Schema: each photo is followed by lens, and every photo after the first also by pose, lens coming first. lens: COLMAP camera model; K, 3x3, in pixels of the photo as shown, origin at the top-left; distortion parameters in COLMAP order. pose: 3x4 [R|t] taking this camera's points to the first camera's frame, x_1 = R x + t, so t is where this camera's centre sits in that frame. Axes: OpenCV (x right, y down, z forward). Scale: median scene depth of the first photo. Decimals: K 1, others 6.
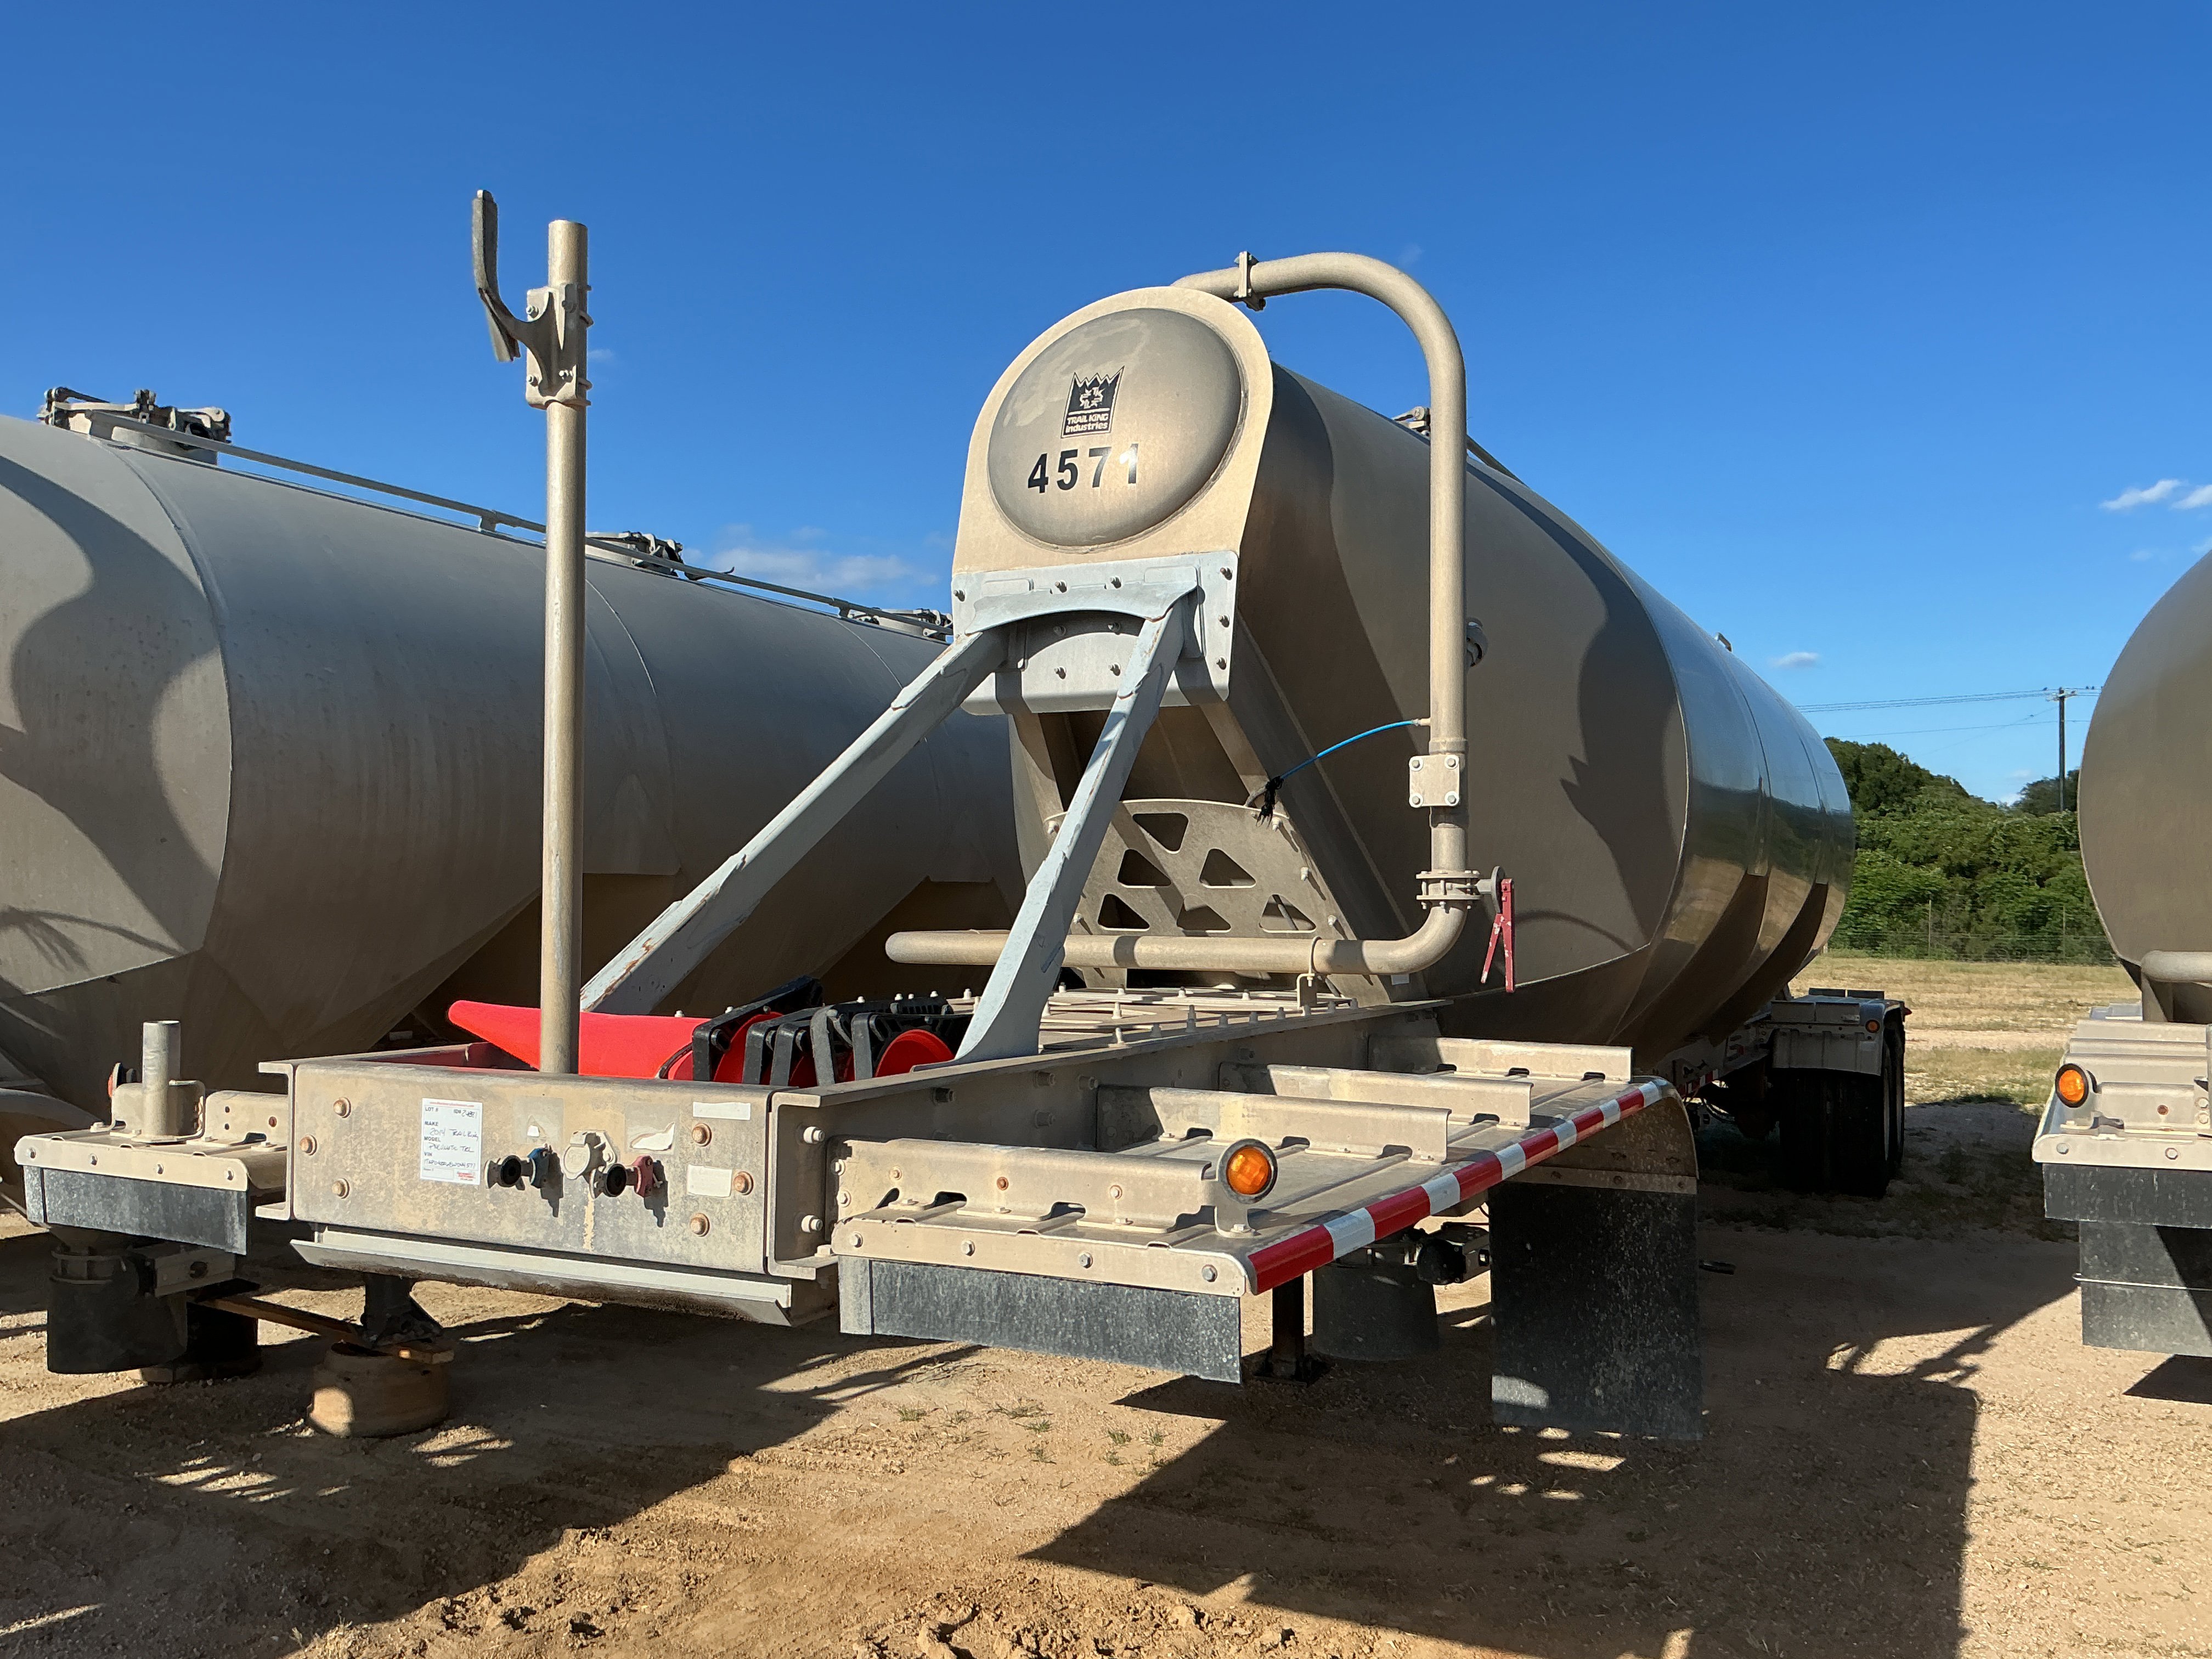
lens RADIAL K [[1835.5, 0, 1093.5], [0, 1835.5, 823.9], [0, 0, 1]] dist [0.065393, -0.128941]
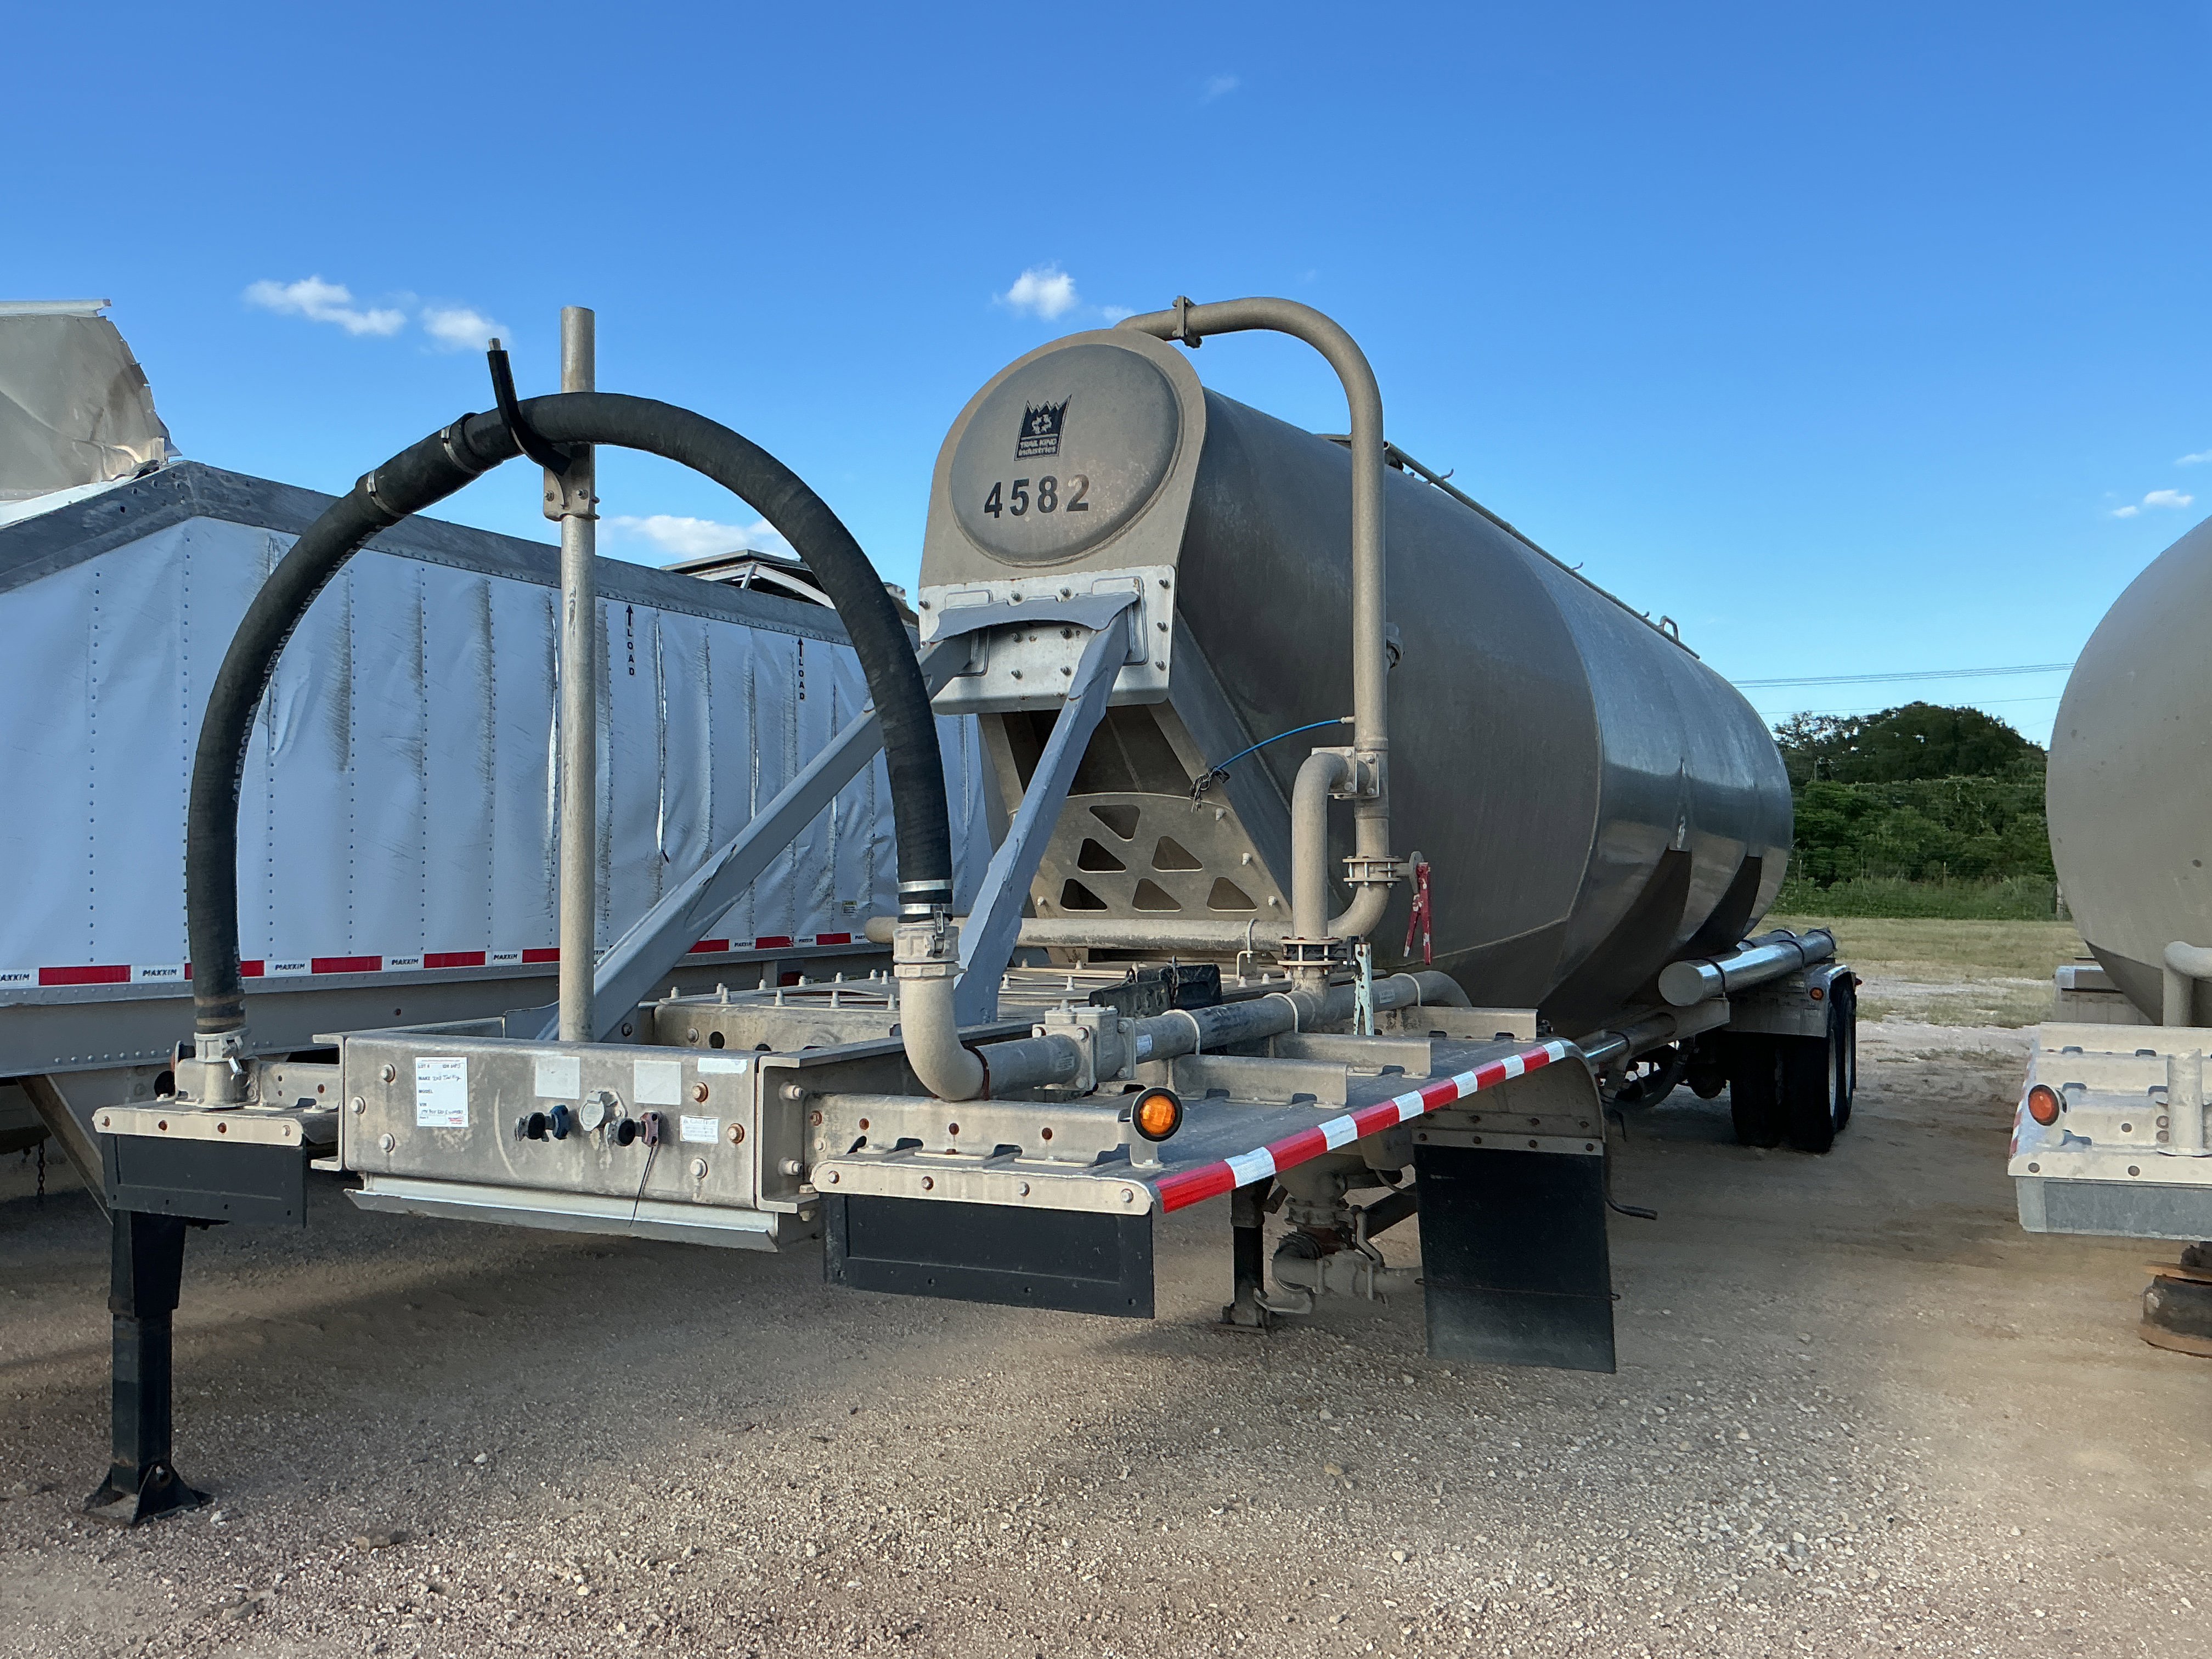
lens RADIAL K [[1840.6, 0, 1115.8], [0, 1840.6, 836.6], [0, 0, 1]] dist [0.033895, 0.002004]
pose [[0.999795, -0.008982, 0.018124, 0.021899], [0.008593, 0.999734, 0.021414, -0.011504], [-0.018311, -0.021254, 0.999606, -0.115430]]
